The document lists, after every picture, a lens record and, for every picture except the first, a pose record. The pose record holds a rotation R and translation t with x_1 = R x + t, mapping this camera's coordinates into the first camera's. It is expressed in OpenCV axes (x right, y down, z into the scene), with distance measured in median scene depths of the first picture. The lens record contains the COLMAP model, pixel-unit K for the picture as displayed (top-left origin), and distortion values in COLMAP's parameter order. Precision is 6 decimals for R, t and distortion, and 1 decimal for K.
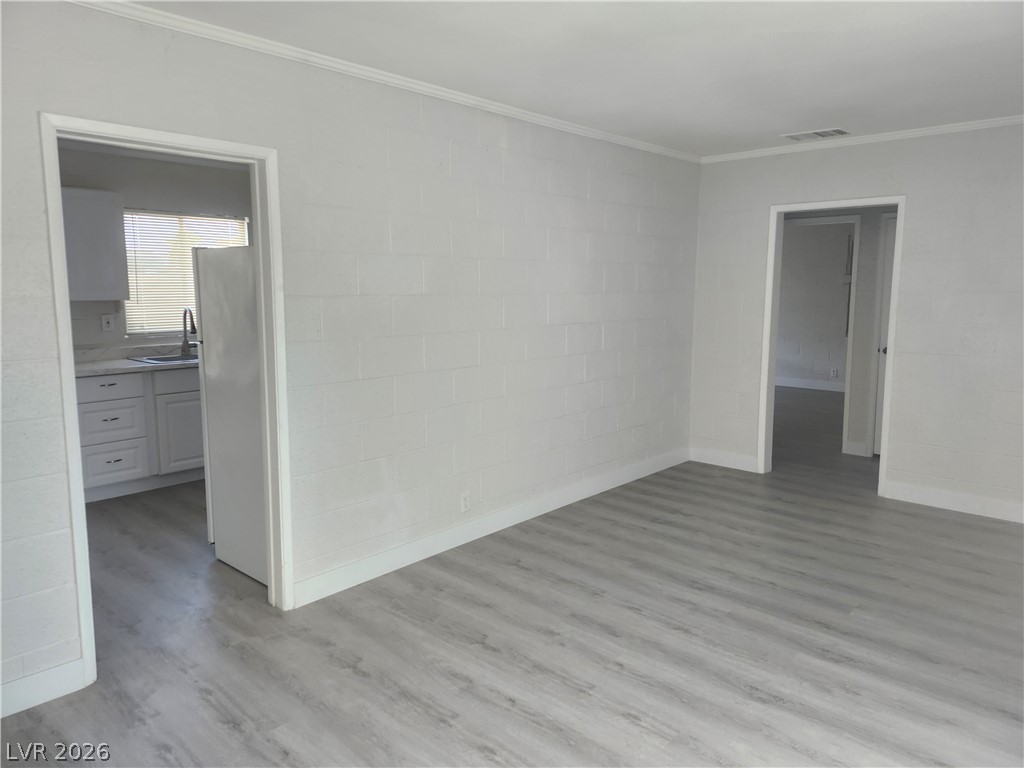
lens RADIAL K [[713.2, 0, 514.7], [0, 713.2, 382.2], [0, 0, 1]] dist [0.040868, -0.050425]
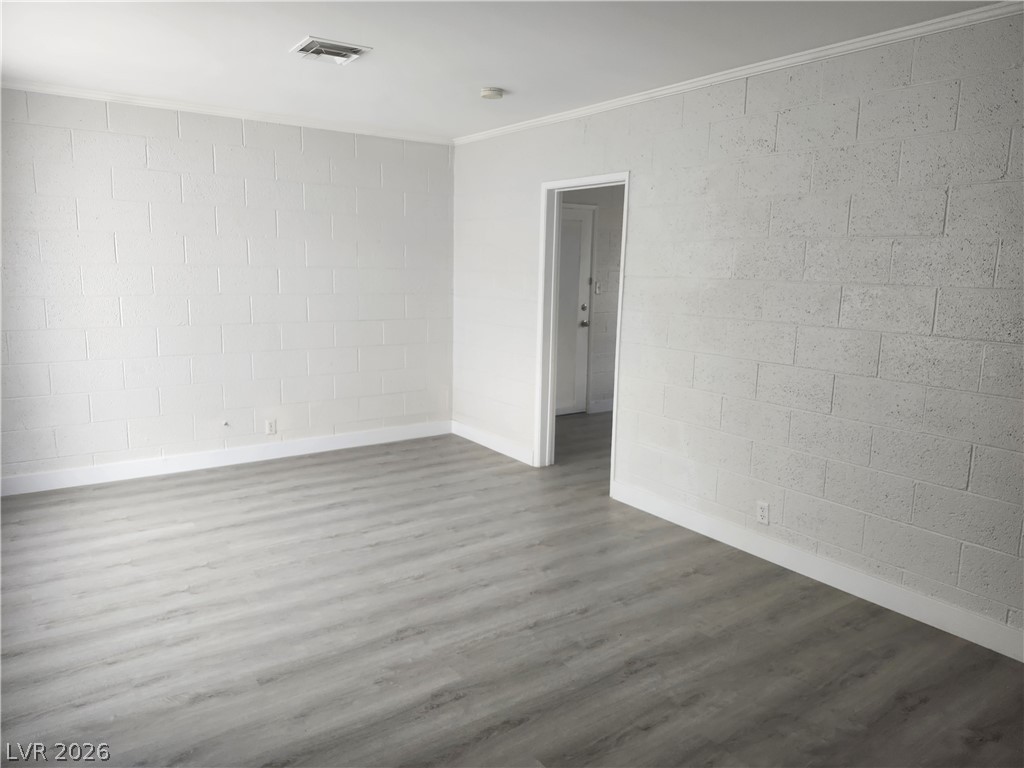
lens RADIAL K [[713.2, 0, 514.7], [0, 713.2, 382.2], [0, 0, 1]] dist [0.040868, -0.050425]
pose [[-0.216051, 0.159802, -0.963216, 1.035249], [-0.153024, 0.968782, 0.195049, -0.151086], [0.964316, 0.189536, -0.184853, 1.003647]]
